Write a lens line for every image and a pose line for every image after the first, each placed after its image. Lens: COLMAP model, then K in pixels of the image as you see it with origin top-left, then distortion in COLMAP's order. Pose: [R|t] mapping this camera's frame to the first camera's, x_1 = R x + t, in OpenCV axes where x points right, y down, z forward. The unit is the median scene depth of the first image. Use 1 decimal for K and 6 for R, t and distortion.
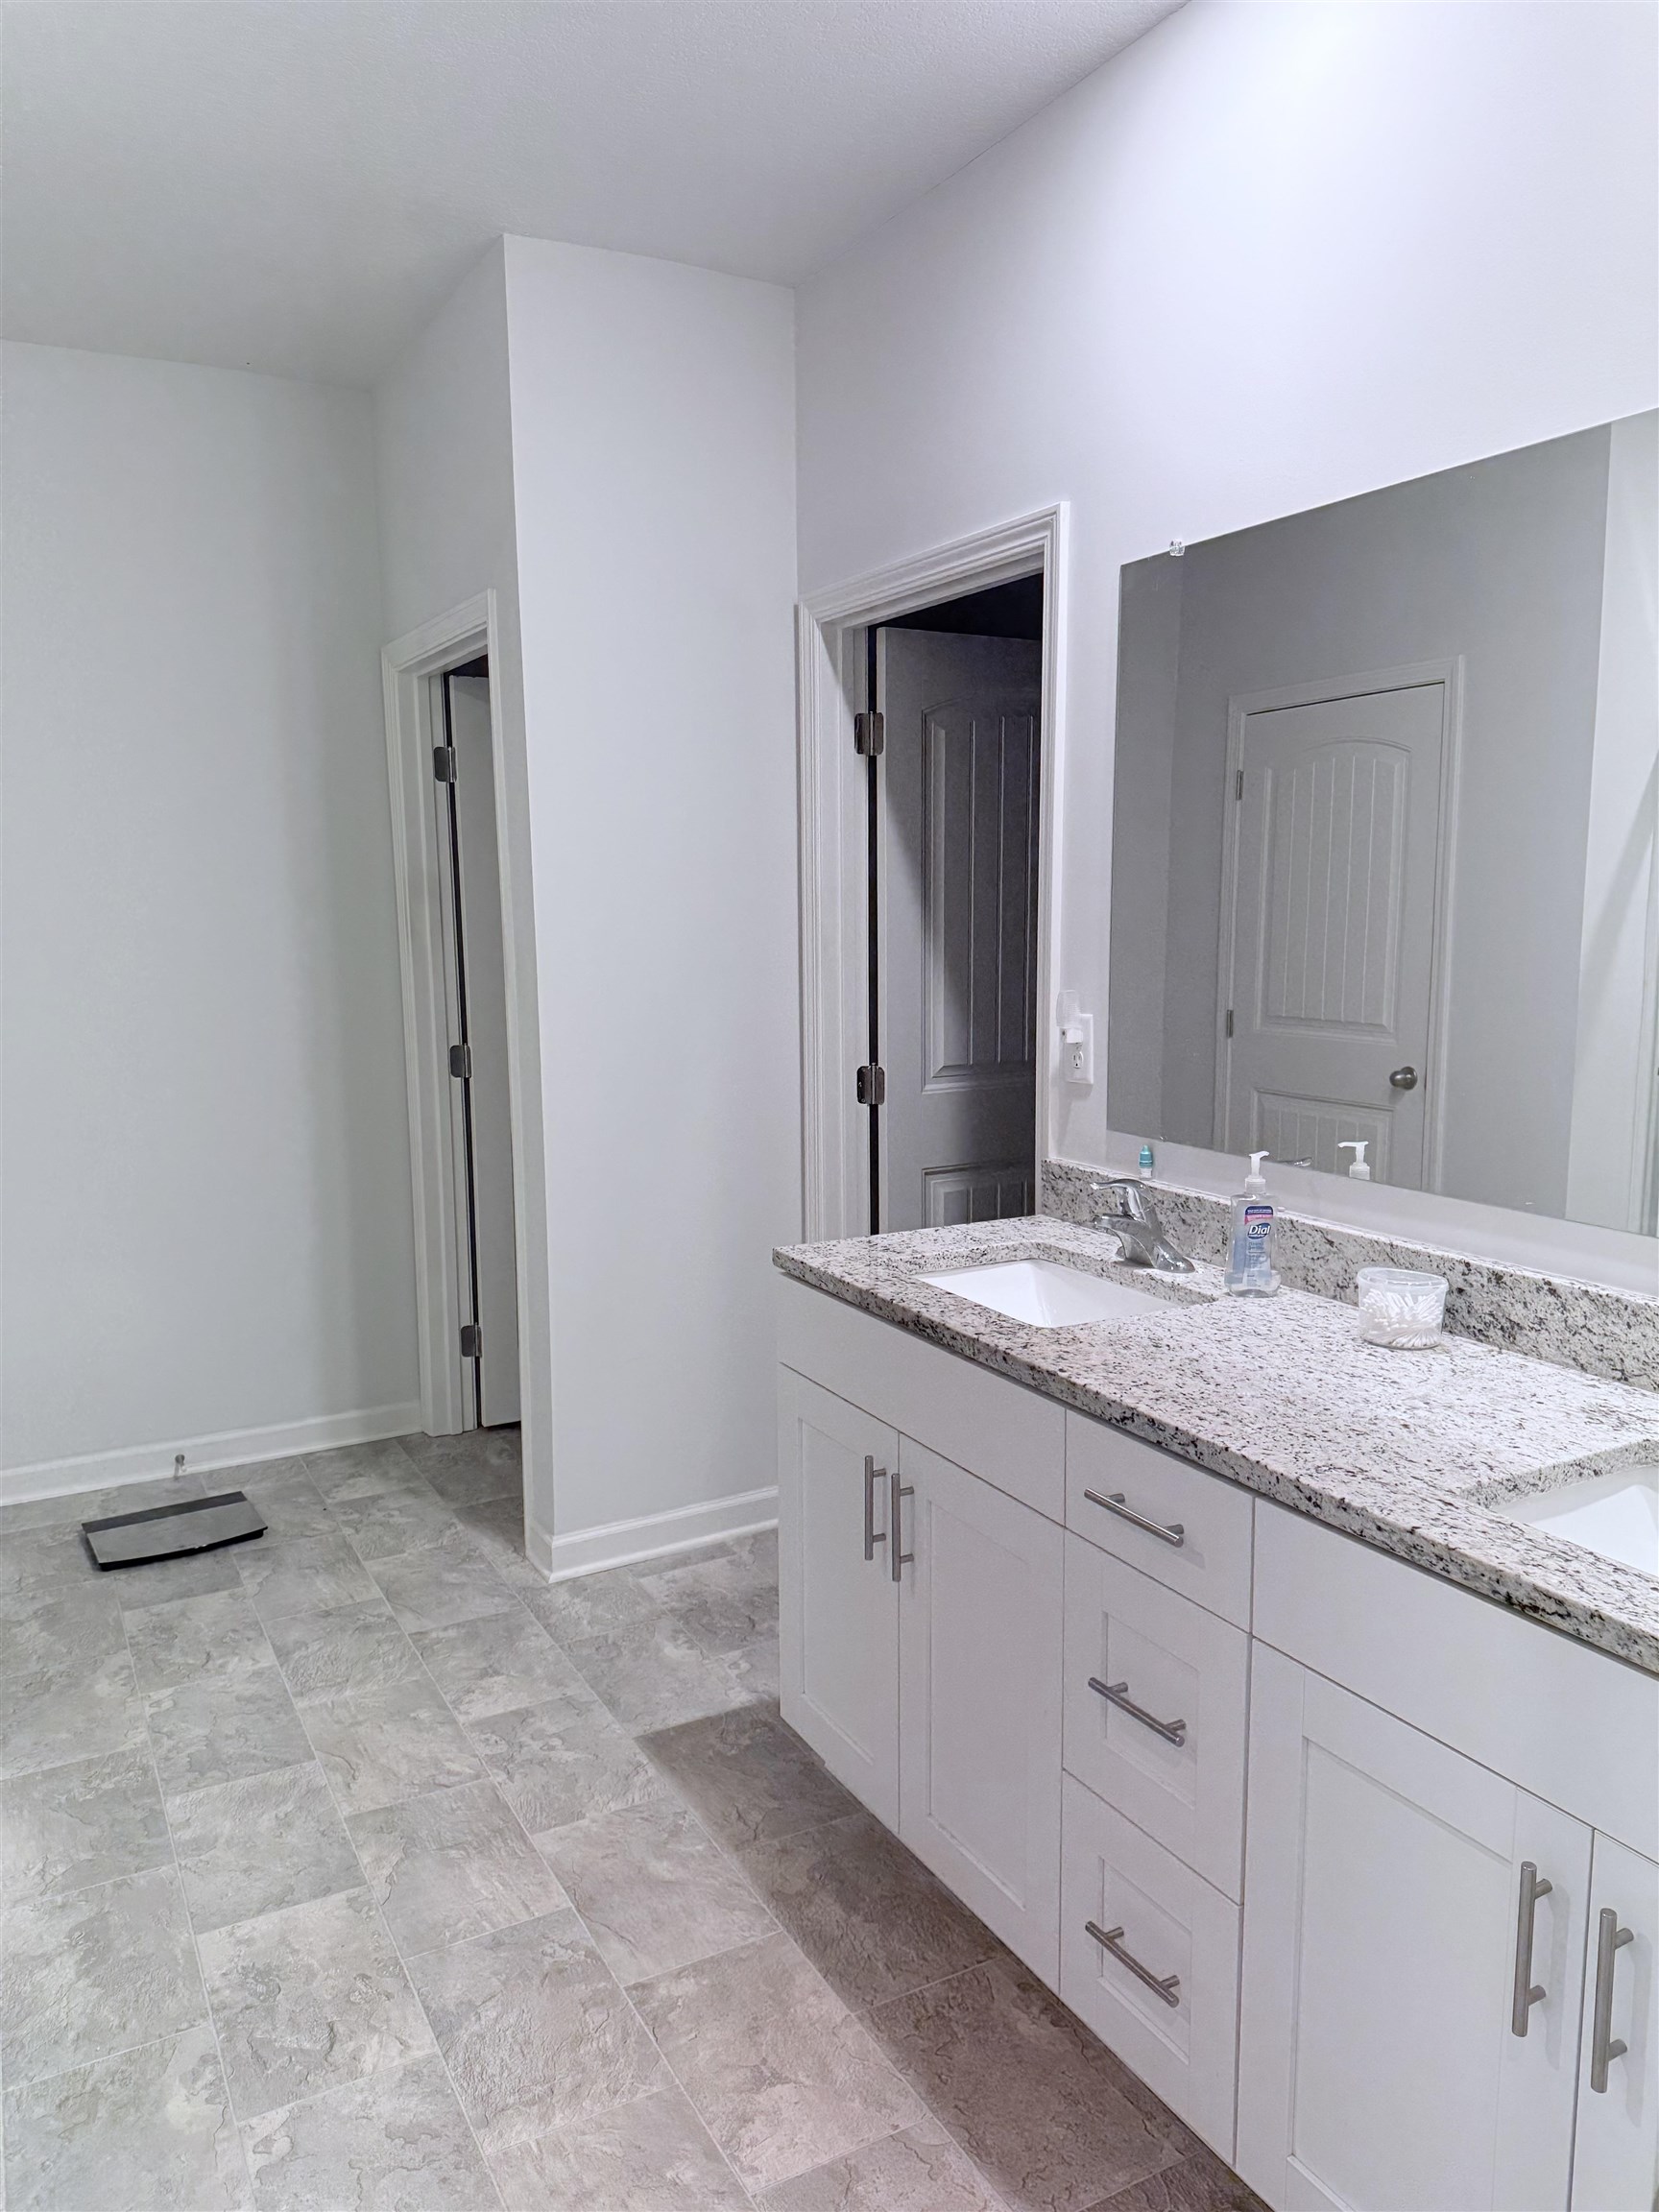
lens RADIAL K [[1592.2, 0, 850.9], [0, 1592.2, 1114.8], [0, 0, 1]] dist [0.065740, -0.067834]
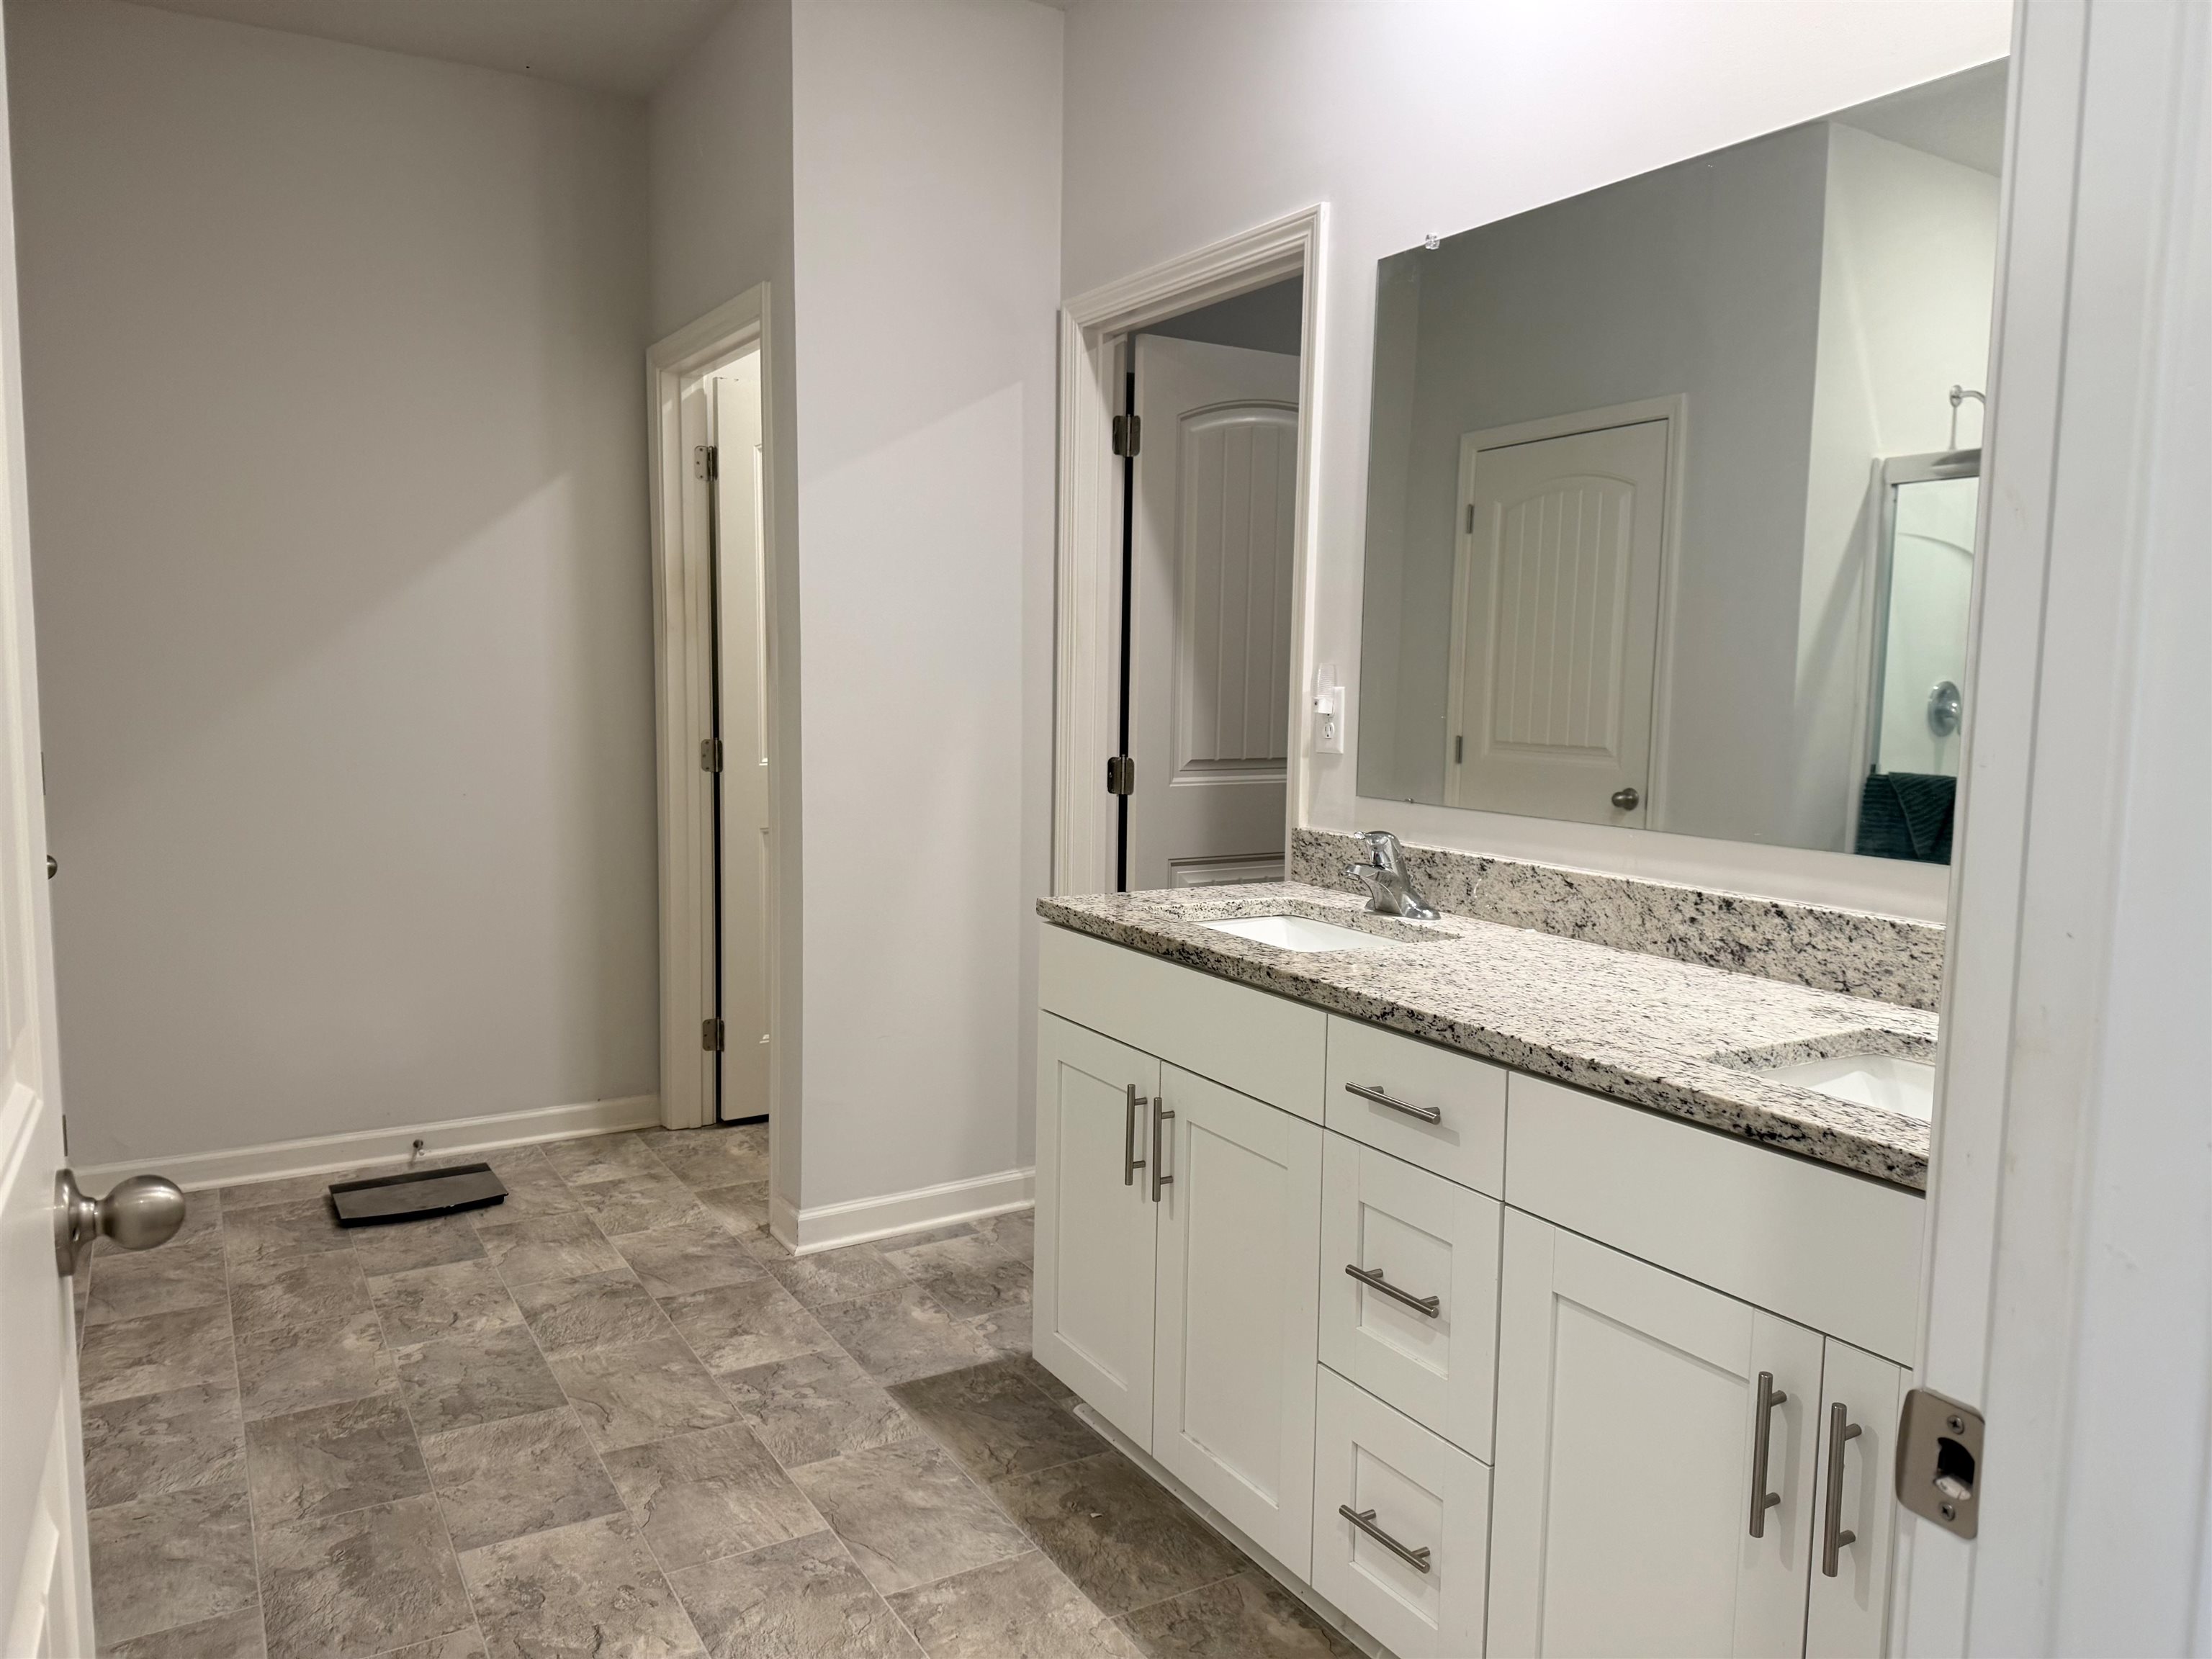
lens RADIAL K [[1592.2, 0, 1131.5], [0, 1592.2, 826.5], [0, 0, 1]] dist [0.065740, -0.067834]
pose [[0.999007, 0.019885, 0.039858, -0.033859], [-0.018404, 0.999138, -0.037199, 0.085446], [-0.040563, 0.036429, 0.998513, -0.046702]]
